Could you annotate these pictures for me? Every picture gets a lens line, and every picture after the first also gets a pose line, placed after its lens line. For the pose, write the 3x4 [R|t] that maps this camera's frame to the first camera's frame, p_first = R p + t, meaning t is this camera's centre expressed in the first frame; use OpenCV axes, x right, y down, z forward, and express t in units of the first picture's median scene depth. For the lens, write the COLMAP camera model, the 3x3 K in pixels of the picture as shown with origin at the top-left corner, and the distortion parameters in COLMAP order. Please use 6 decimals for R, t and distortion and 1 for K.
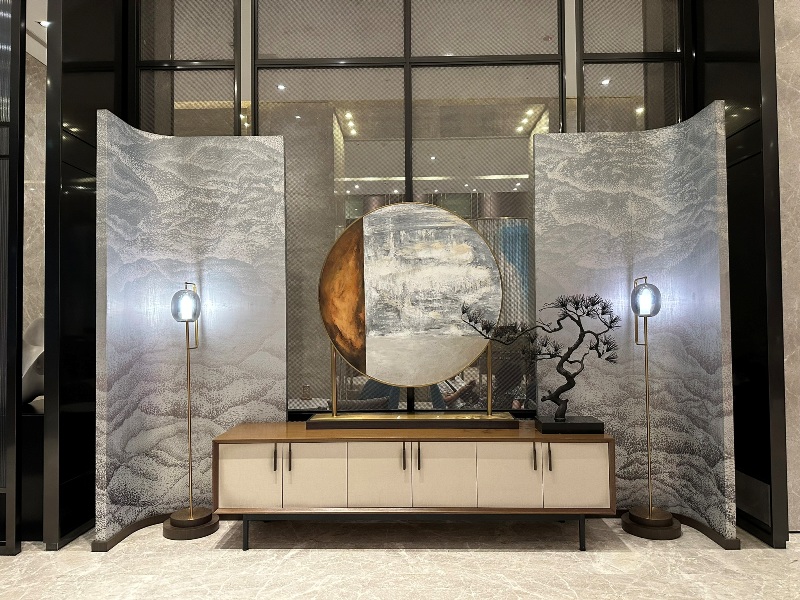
lens RADIAL K [[561.4, 0, 399.9], [0, 561.4, 304.6], [0, 0, 1]] dist [0.004811, -0.005949]
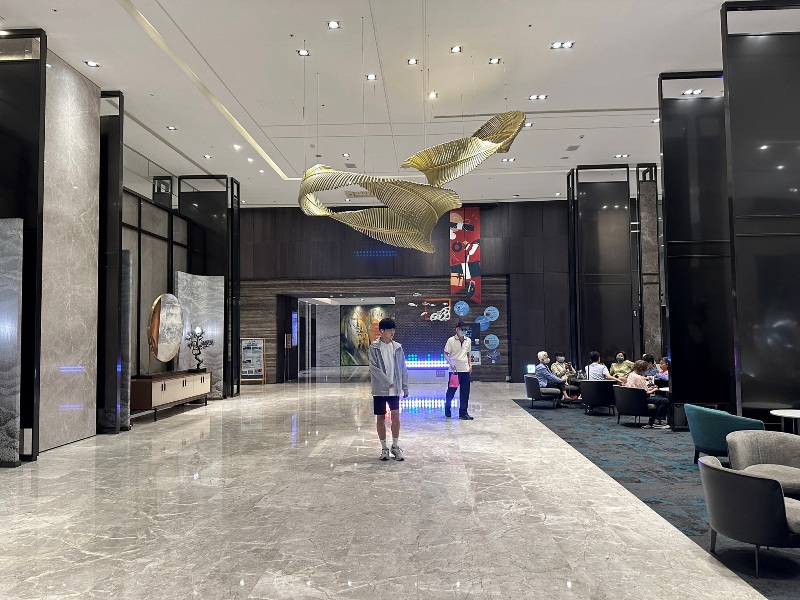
lens RADIAL K [[561.4, 0, 399.1], [0, 561.4, 302.3], [0, 0, 1]] dist [0.004811, -0.005949]
pose [[0.037762, 0.066272, 0.997087, -1.059026], [-0.017866, 0.997684, -0.065635, 0.001941], [-0.999127, -0.015336, 0.038859, -0.258752]]
